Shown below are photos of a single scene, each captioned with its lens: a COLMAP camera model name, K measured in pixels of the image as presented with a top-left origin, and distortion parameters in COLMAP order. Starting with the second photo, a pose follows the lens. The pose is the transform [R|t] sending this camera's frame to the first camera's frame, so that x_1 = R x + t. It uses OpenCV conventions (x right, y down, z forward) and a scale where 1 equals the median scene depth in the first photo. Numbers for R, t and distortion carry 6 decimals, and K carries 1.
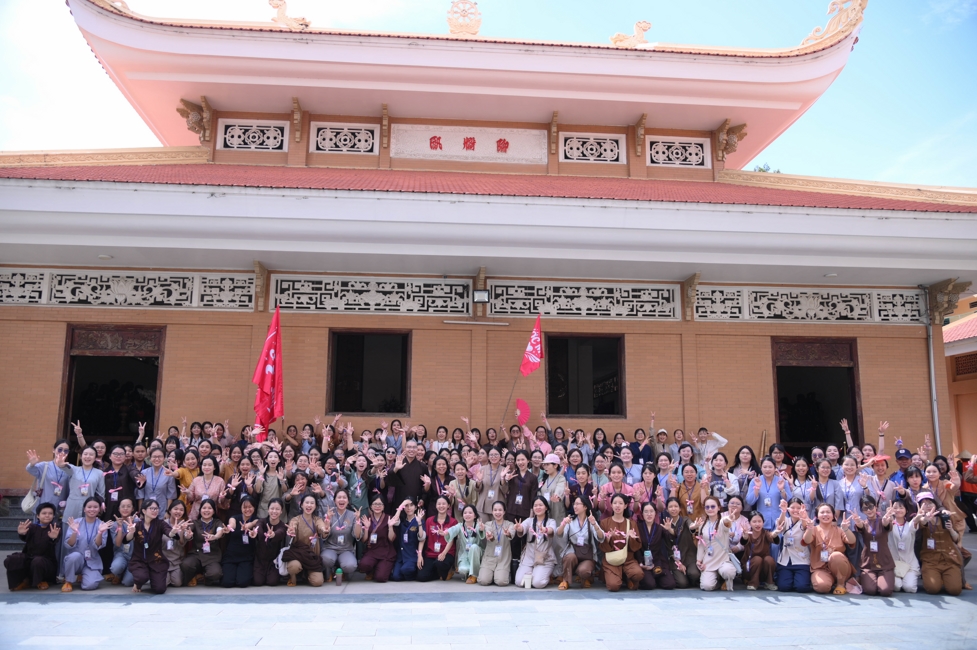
lens RADIAL K [[800.9, 0, 492.2], [0, 800.9, 325.9], [0, 0, 1]] dist [-0.053756, 0.031449]
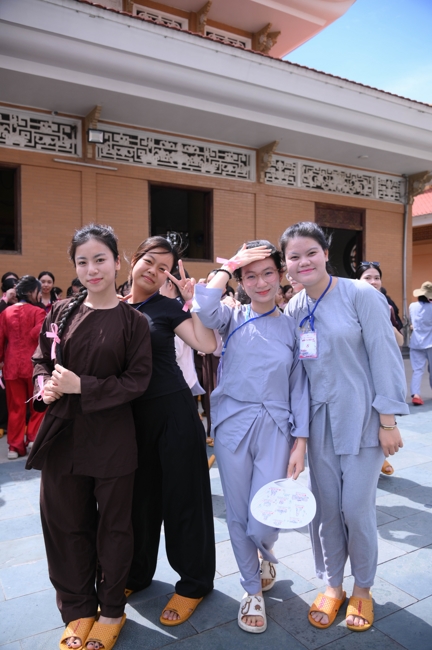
lens RADIAL K [[532.8, 0, 222.1], [0, 532.8, 323.0], [0, 0, 1]] dist [-0.053756, 0.031449]
pose [[0.899618, -0.021558, 0.436145, -0.155983], [-0.062907, 0.981965, 0.178293, 0.060943], [-0.432123, -0.187832, 0.882037, 0.286195]]
